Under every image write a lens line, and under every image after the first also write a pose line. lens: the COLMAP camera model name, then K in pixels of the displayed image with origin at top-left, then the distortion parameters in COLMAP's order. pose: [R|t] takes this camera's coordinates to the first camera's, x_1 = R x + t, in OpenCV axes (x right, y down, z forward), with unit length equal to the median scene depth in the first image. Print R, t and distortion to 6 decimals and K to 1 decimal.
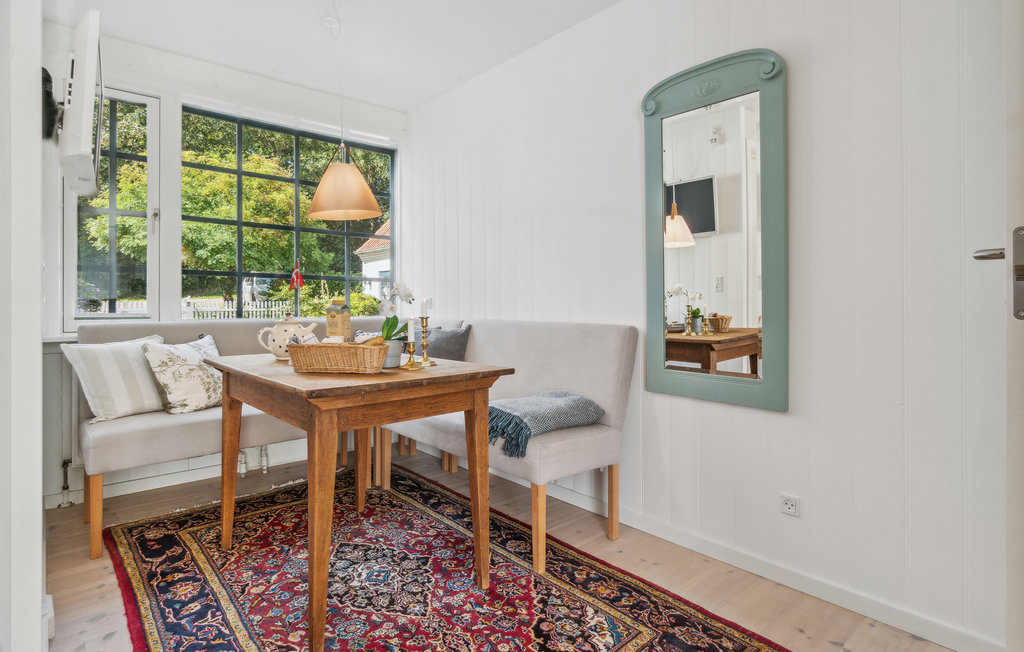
lens RADIAL K [[521.3, 0, 496.7], [0, 521.3, 300.6], [0, 0, 1]] dist [-0.002315, 0.000327]
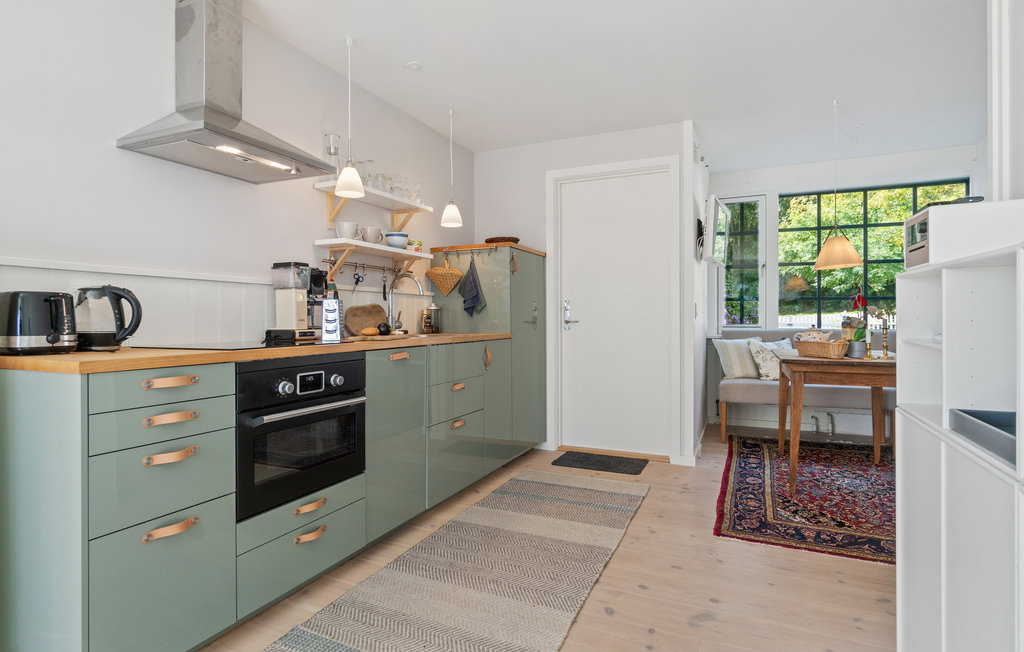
lens RADIAL K [[521.3, 0, 512.9], [0, 521.3, 321.3], [0, 0, 1]] dist [-0.002315, 0.000327]
pose [[0.419322, 0.004903, -0.907824, 0.660507], [0.006885, 0.999939, 0.008581, -0.006980], [0.907811, -0.009848, 0.419263, -0.540328]]
